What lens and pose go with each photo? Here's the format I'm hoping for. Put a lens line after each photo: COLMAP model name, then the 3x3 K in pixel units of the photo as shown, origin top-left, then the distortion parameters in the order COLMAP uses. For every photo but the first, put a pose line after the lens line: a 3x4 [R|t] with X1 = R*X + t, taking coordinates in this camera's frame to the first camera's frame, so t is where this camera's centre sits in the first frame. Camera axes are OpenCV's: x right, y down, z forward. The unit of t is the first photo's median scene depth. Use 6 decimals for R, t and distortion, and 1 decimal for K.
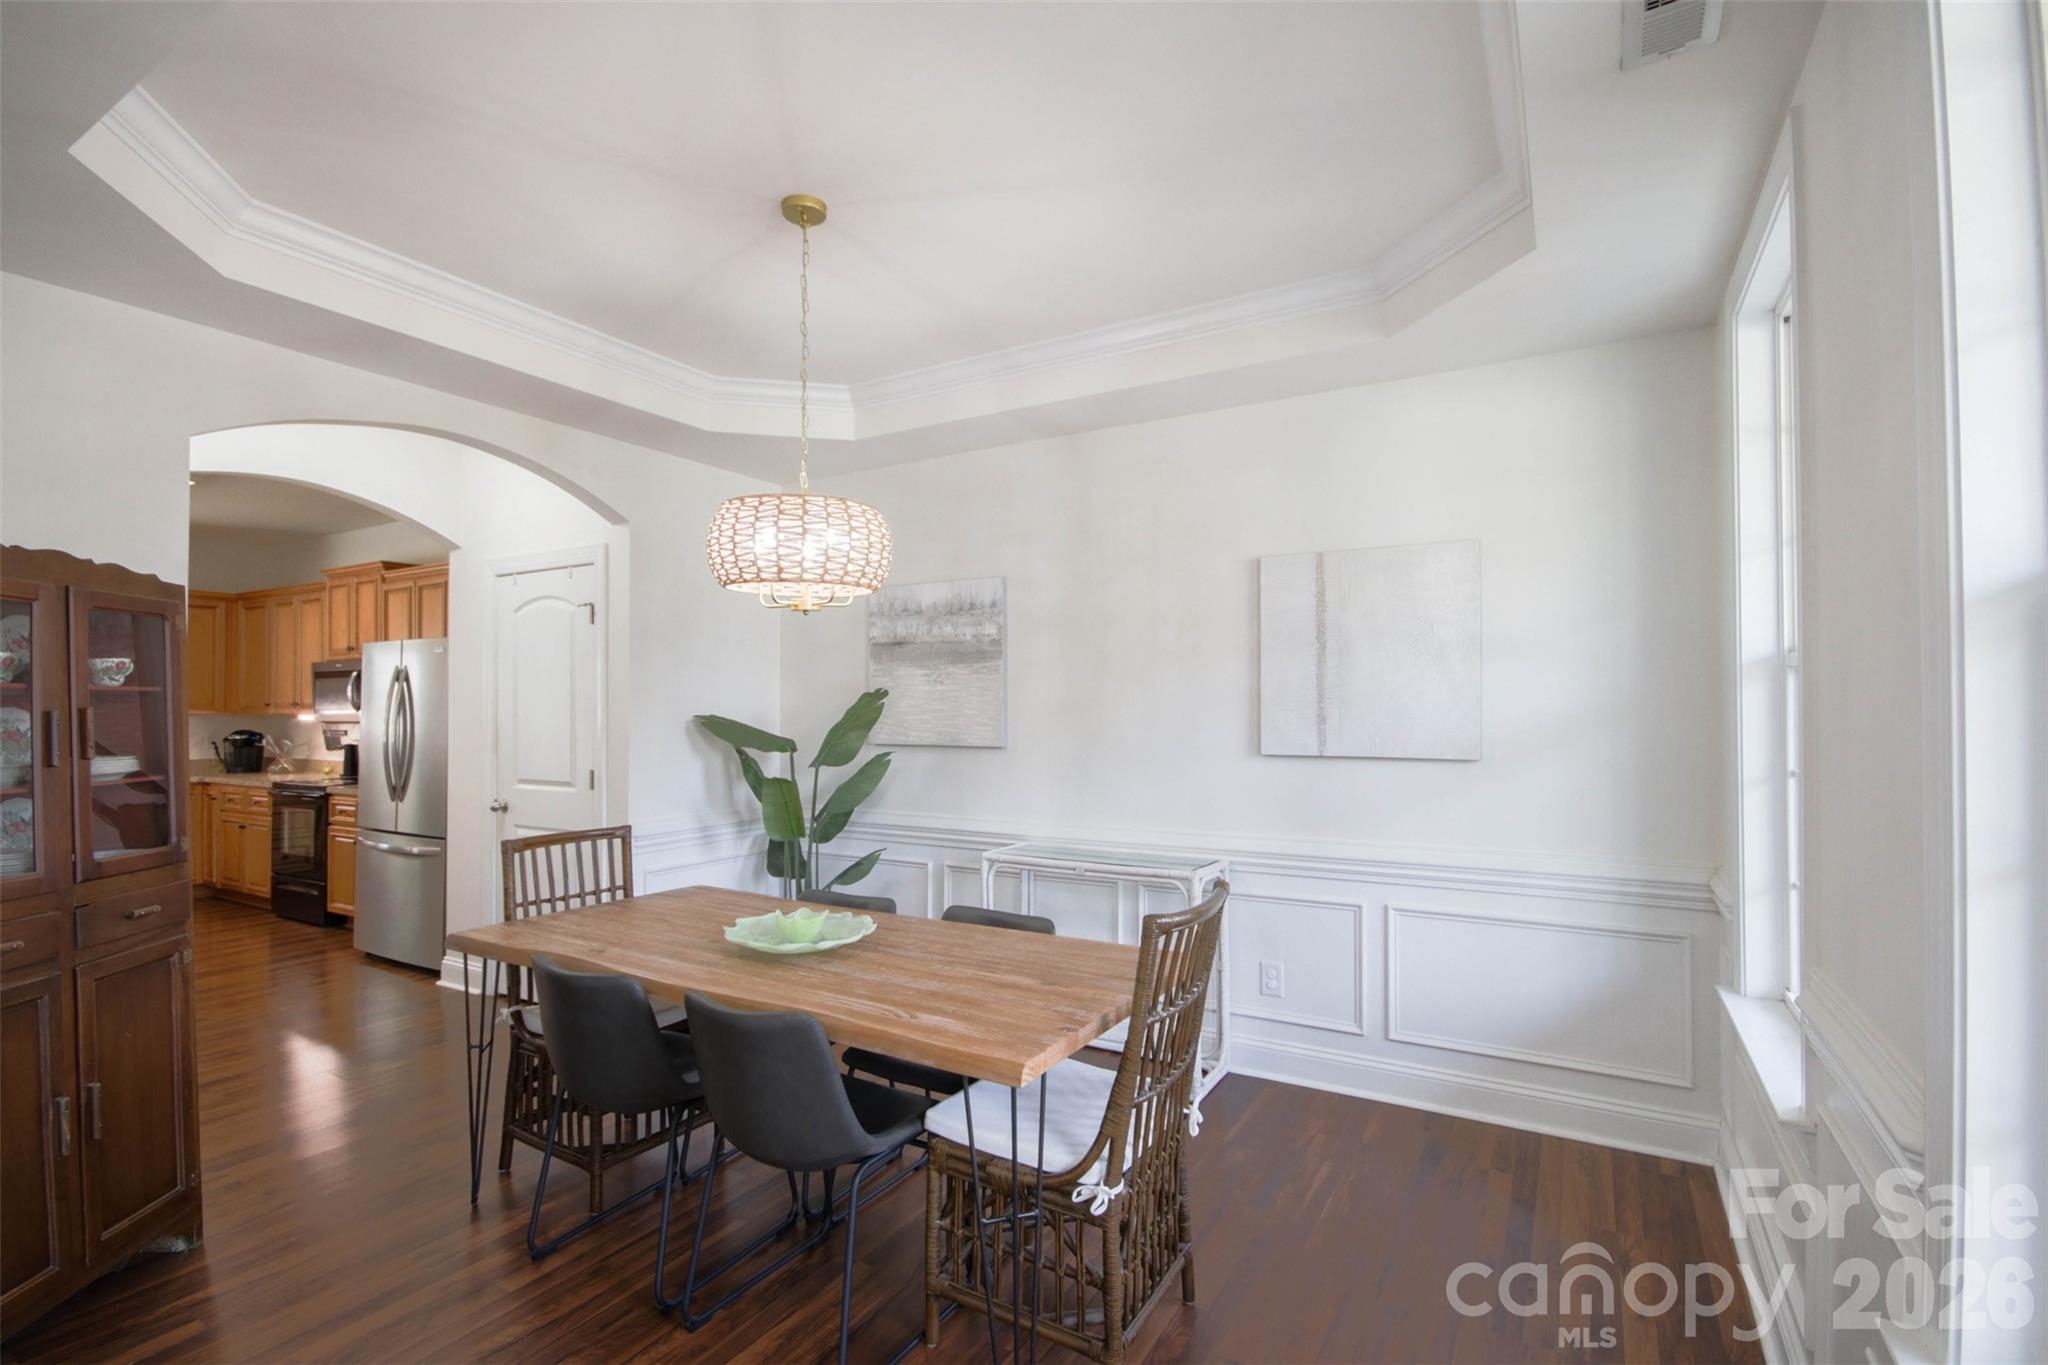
lens RADIAL K [[949.1, 0, 1009.2], [0, 949.1, 694.6], [0, 0, 1]] dist [0.003258, -0.006601]
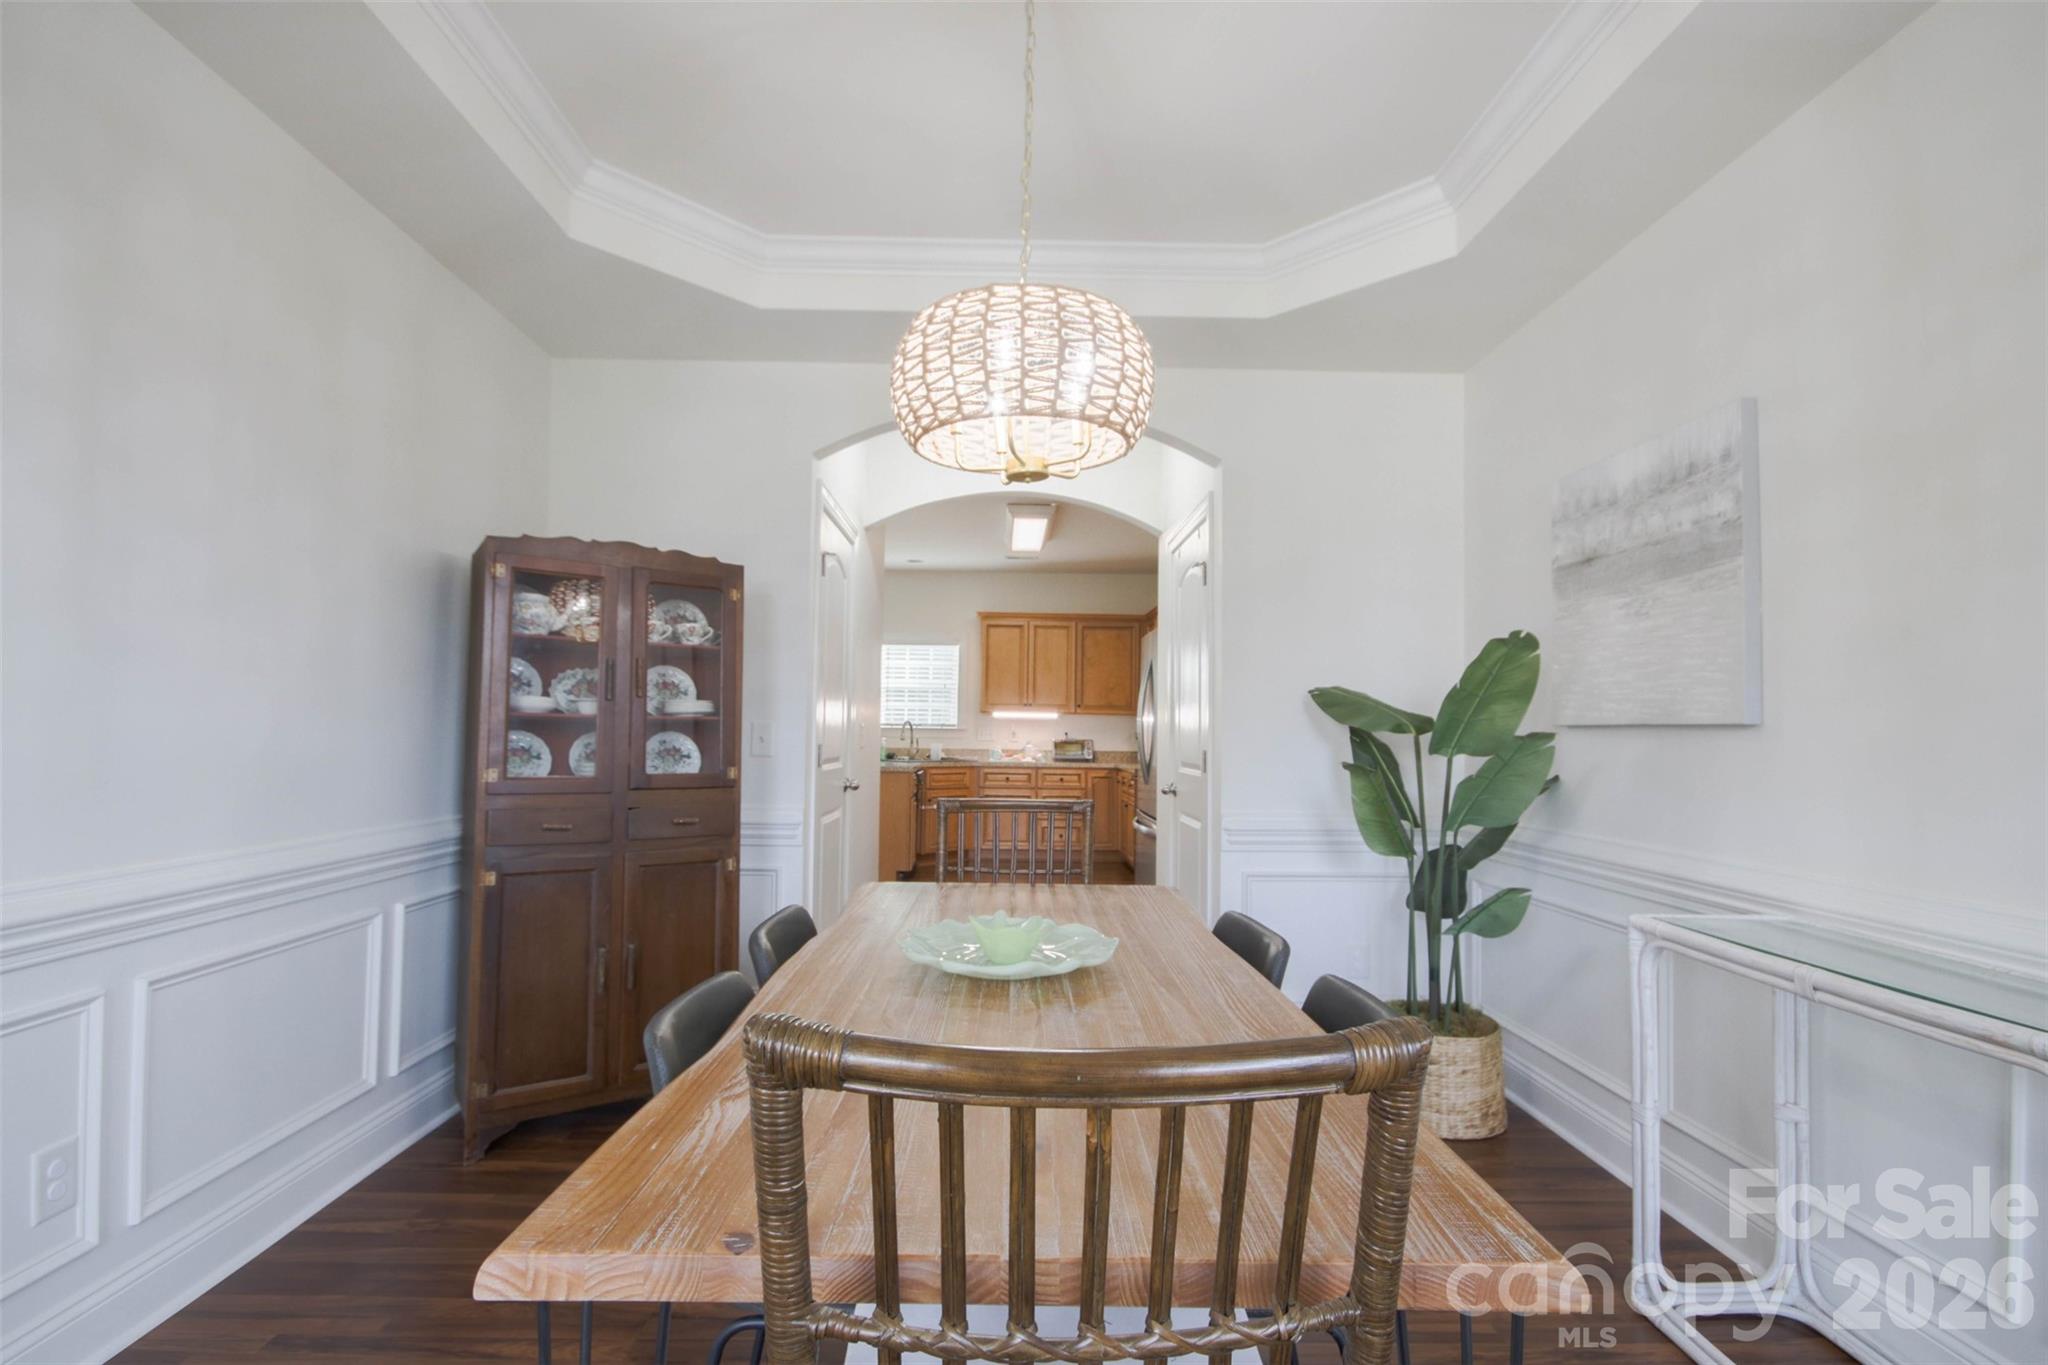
lens RADIAL K [[949.1, 0, 1014.5], [0, 949.1, 695.6], [0, 0, 1]] dist [0.003258, -0.006601]
pose [[0.529128, -0.023676, -0.848211, 0.184597], [0.000301, 0.999616, -0.027714, 0.045073], [0.848542, 0.014409, 0.528932, 0.325401]]
